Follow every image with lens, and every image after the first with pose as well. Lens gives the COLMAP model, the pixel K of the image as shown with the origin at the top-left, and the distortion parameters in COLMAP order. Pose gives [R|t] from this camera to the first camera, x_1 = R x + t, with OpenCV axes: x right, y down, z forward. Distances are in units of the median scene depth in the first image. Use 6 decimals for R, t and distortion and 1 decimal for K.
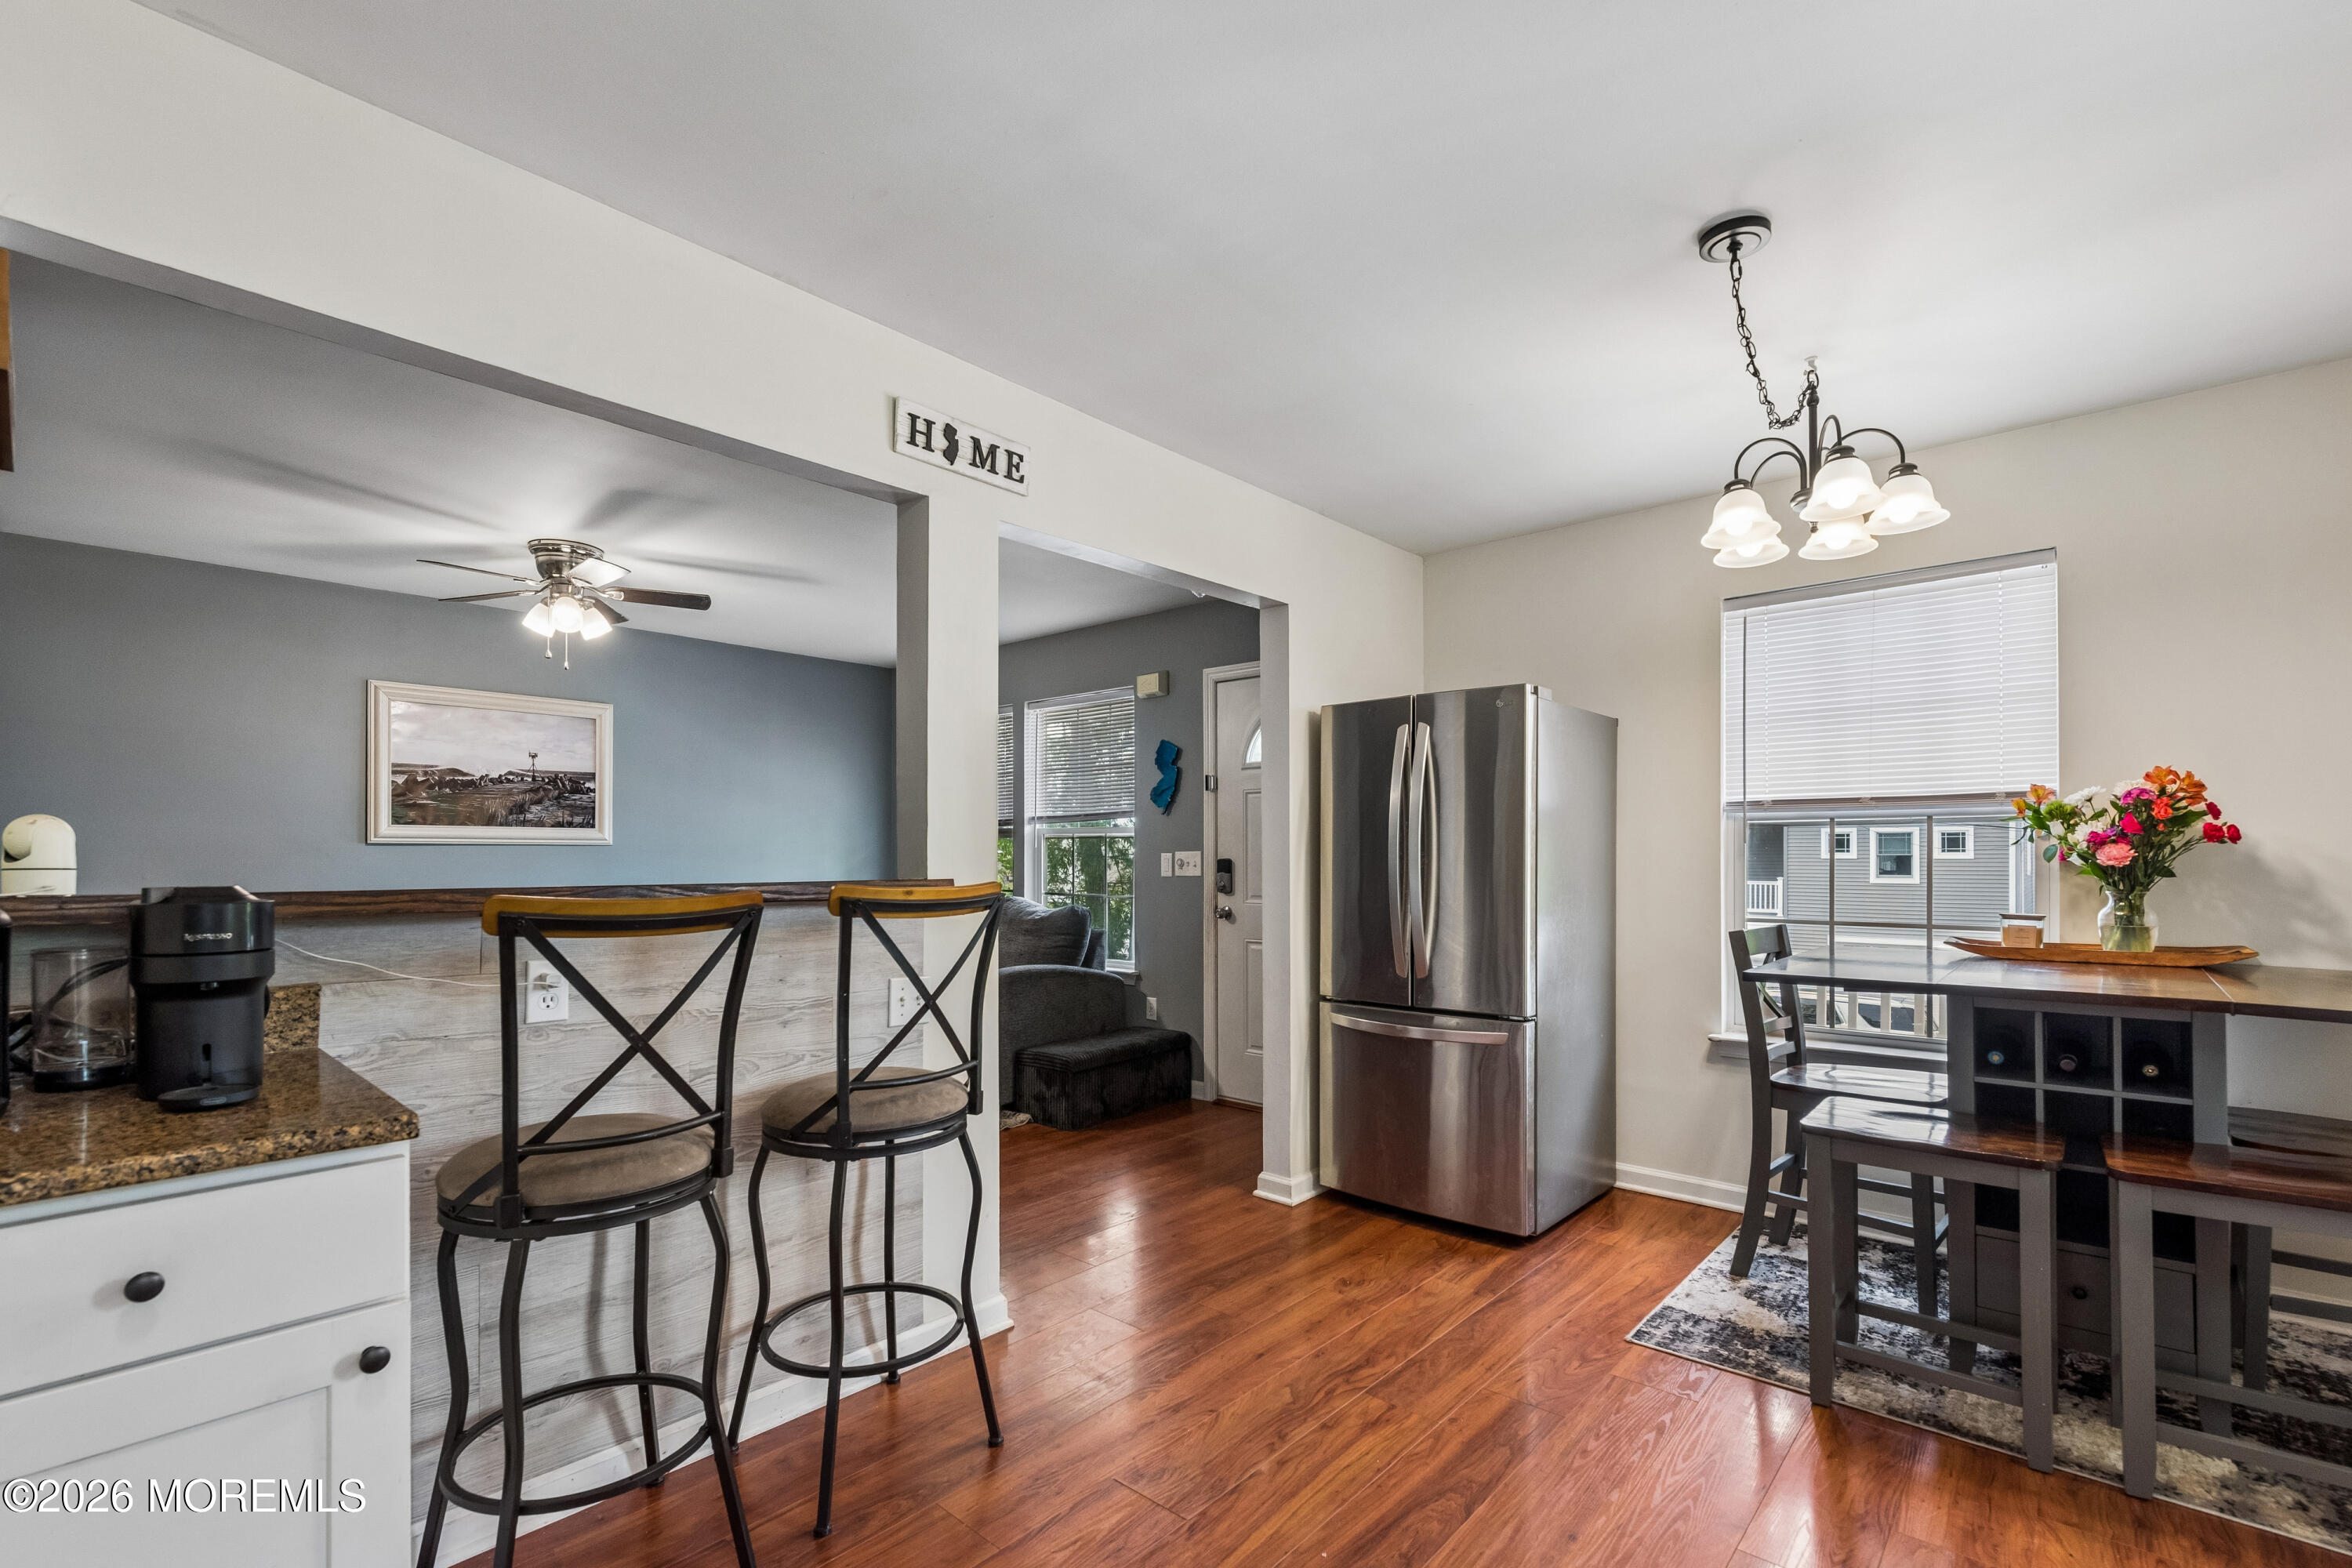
lens RADIAL K [[1043.0, 0, 1179.5], [0, 1043.0, 853.3], [0, 0, 1]] dist [0.001443, 0.000193]
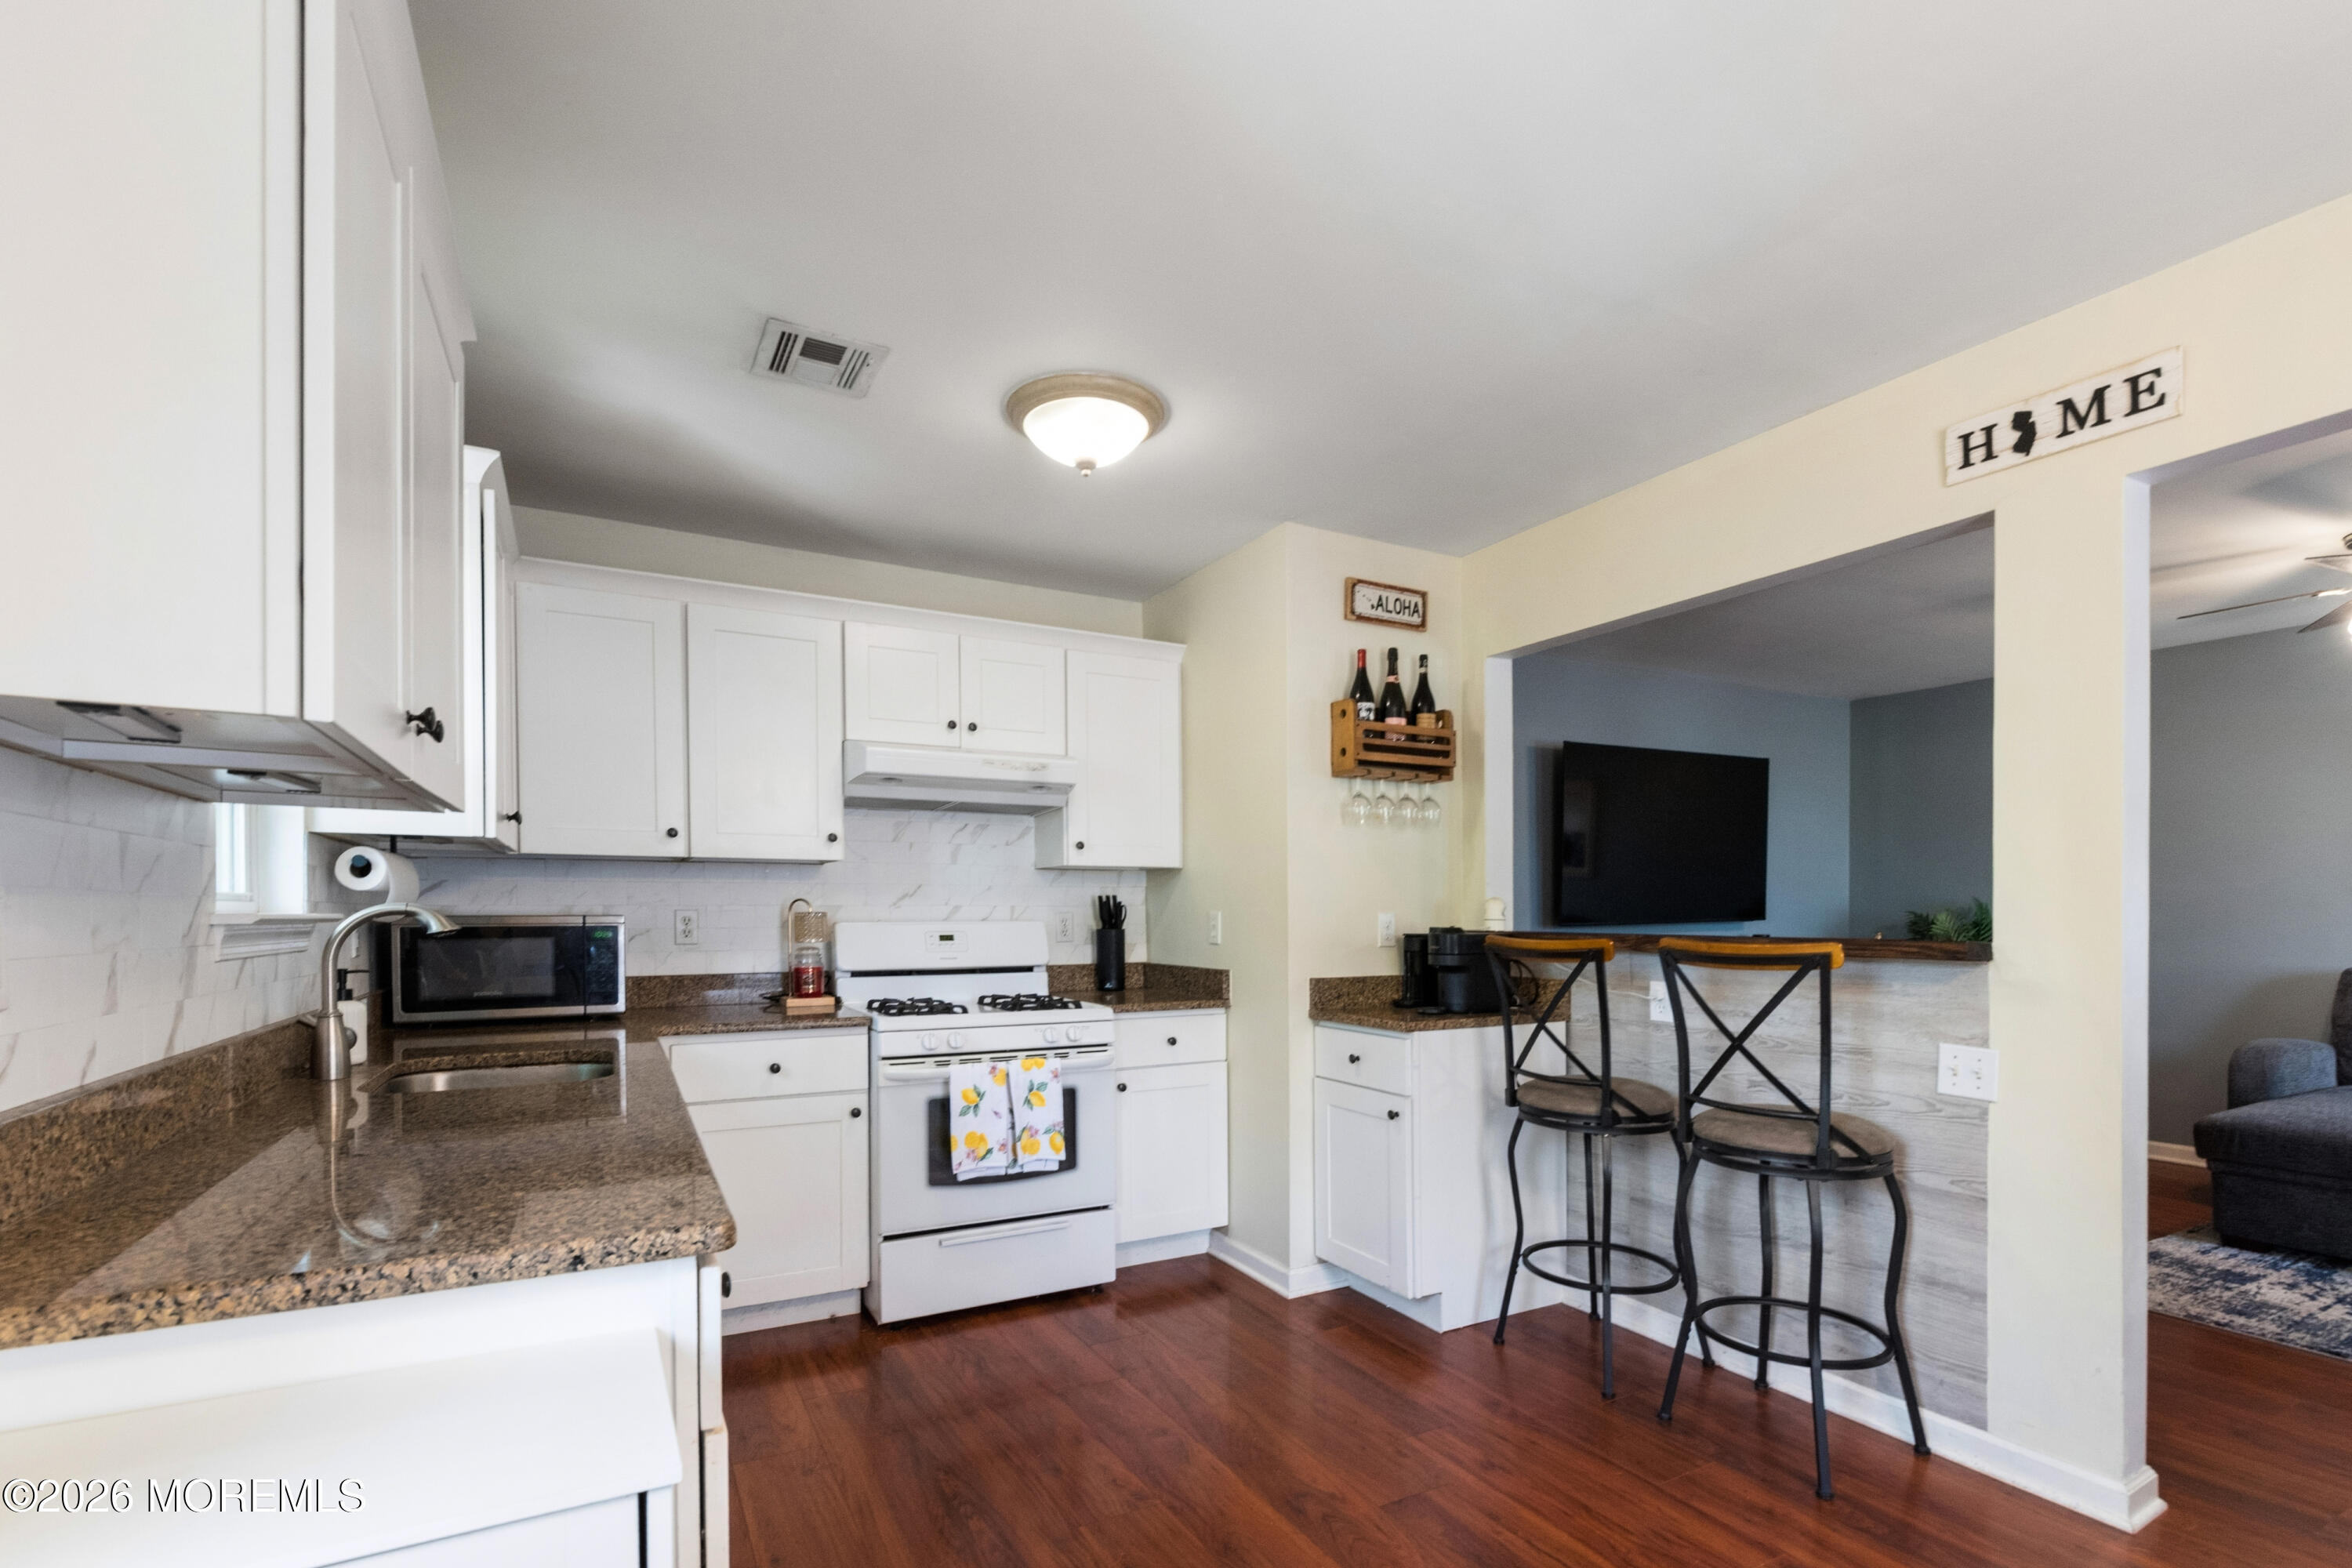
lens RADIAL K [[1064.8, 0, 1170.0], [0, 1064.8, 897.1], [0, 0, 1]] dist [-0.002525, -0.000730]
pose [[-0.337945, -0.010984, -0.941102, 0.419034], [0.004003, 0.999906, -0.013108, -0.002026], [0.941157, -0.008197, -0.337869, 0.320461]]
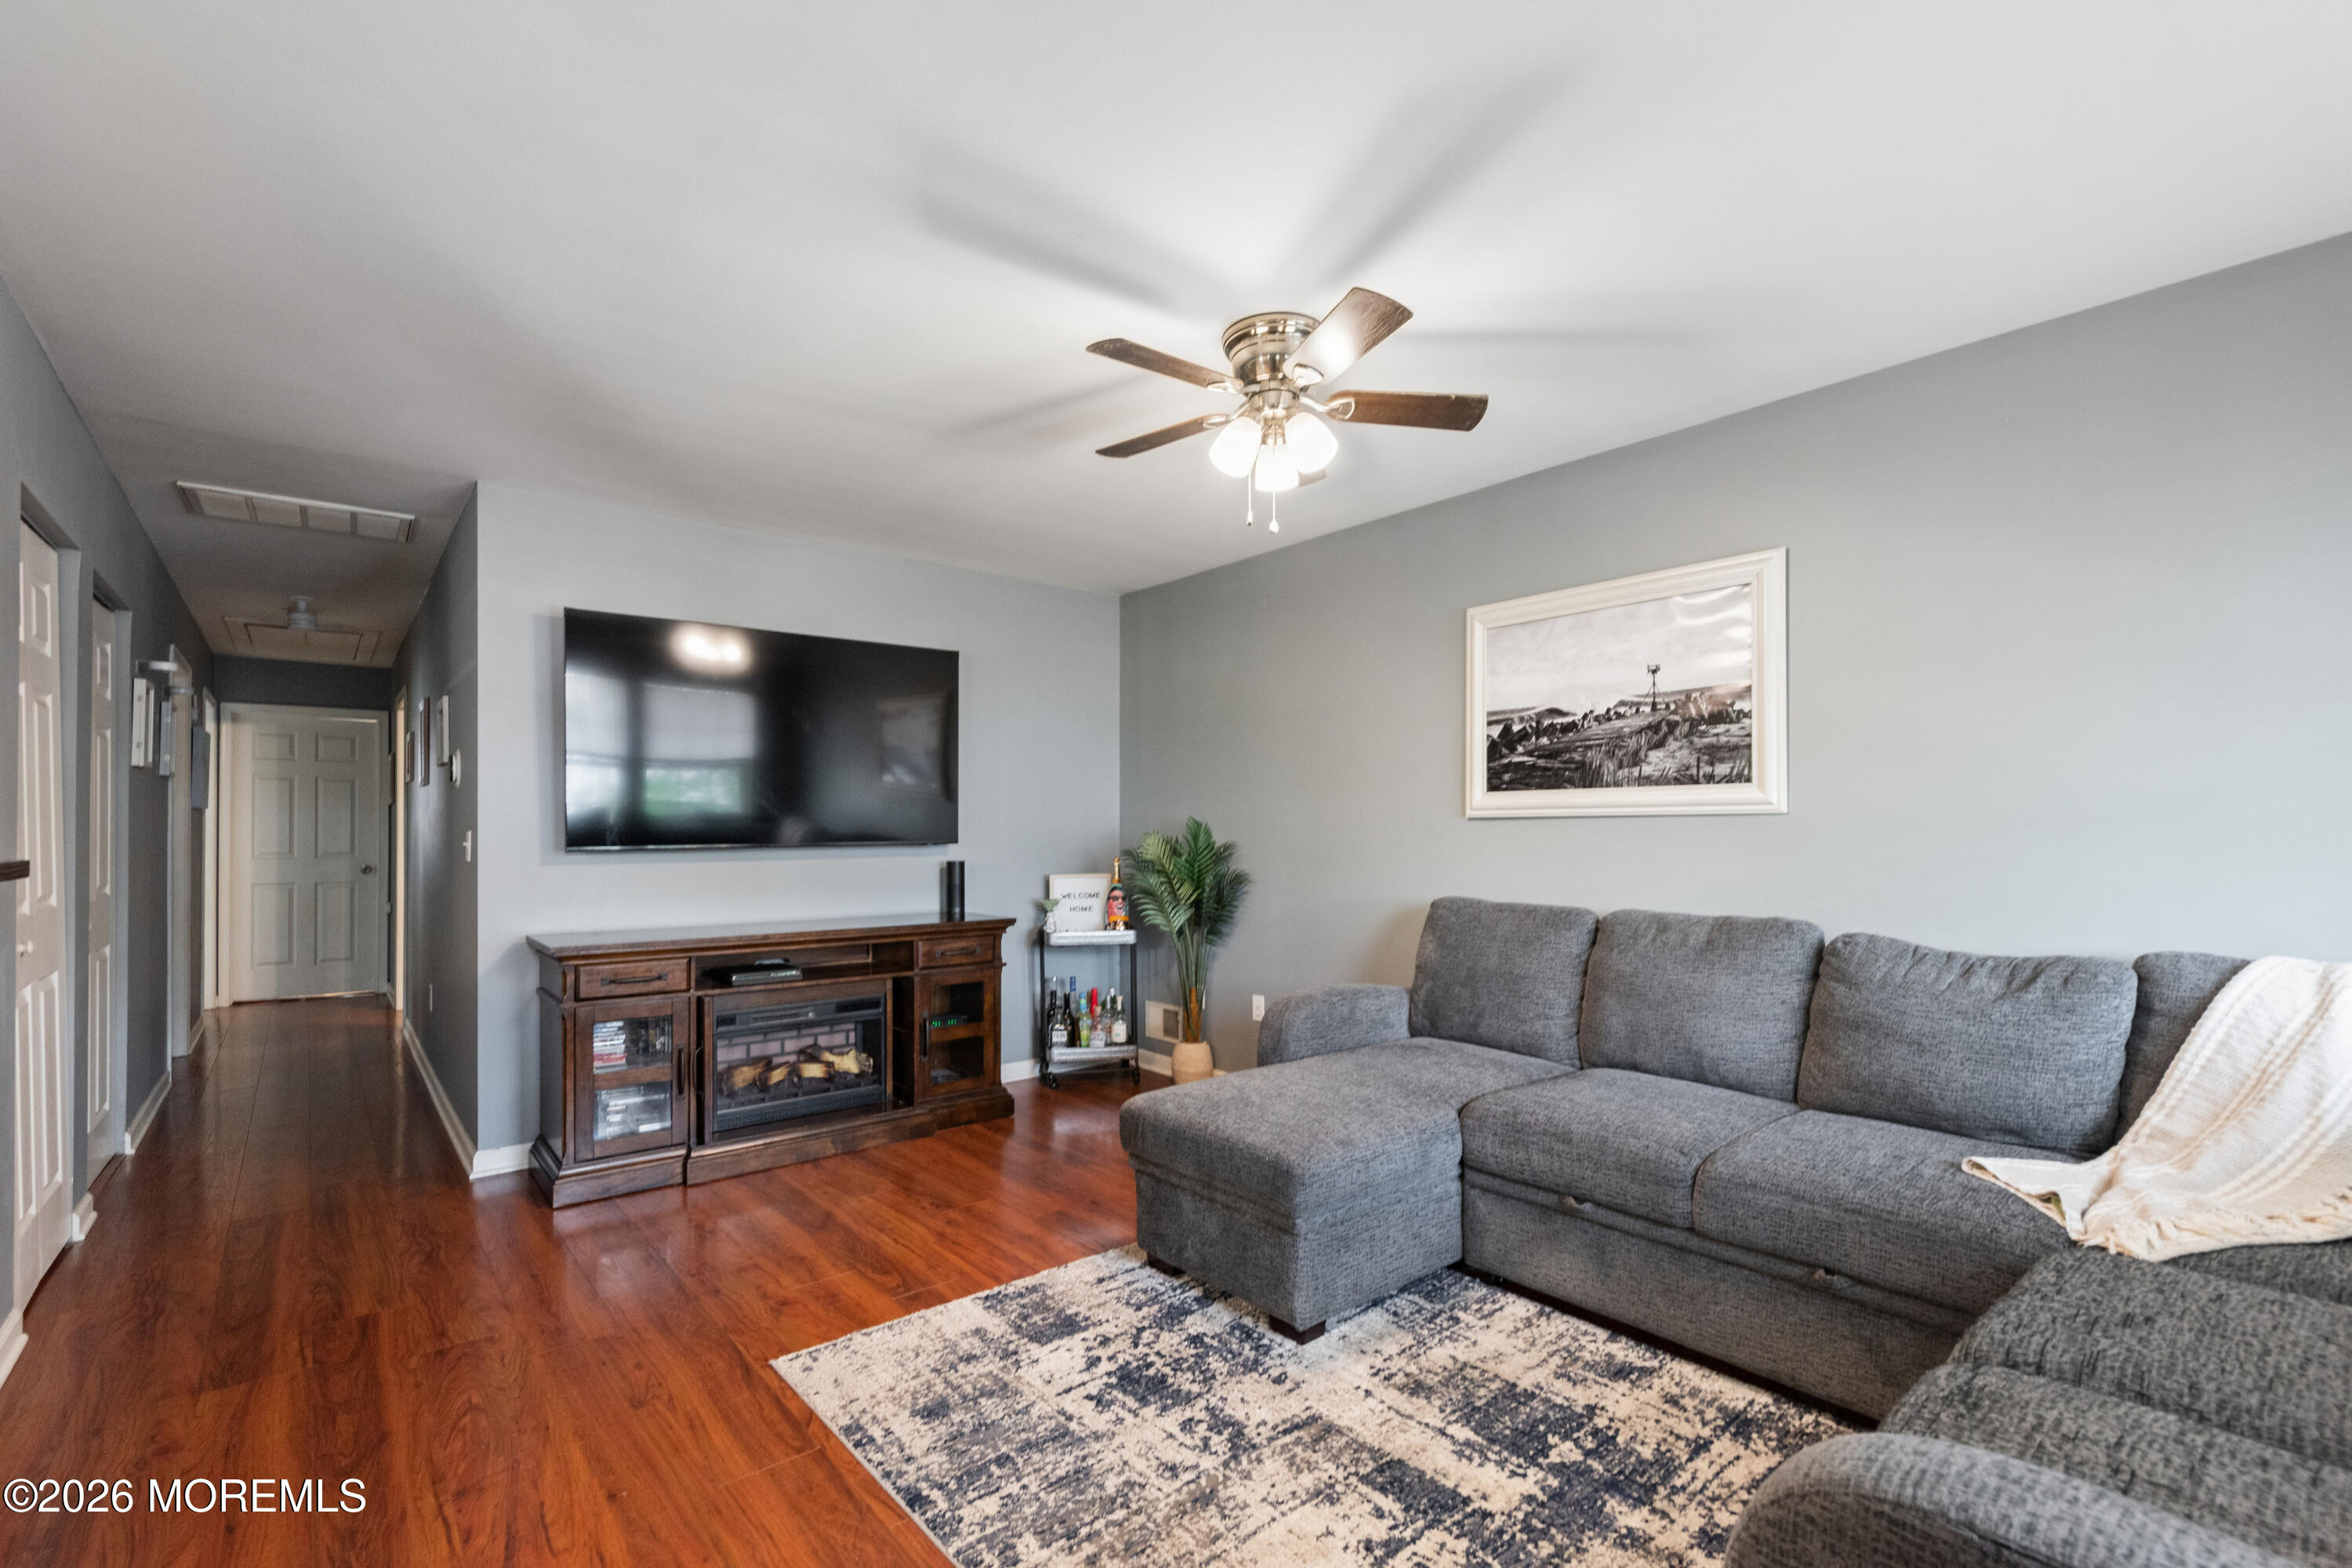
lens RADIAL K [[1040.7, 0, 1156.6], [0, 1040.7, 821.4], [0, 0, 1]] dist [0.000308, -0.000119]
pose [[-0.155290, -0.012191, -0.987794, 0.027940], [0.003109, 0.999913, -0.012830, 0.002249], [0.987864, -0.005063, -0.155239, 0.852866]]
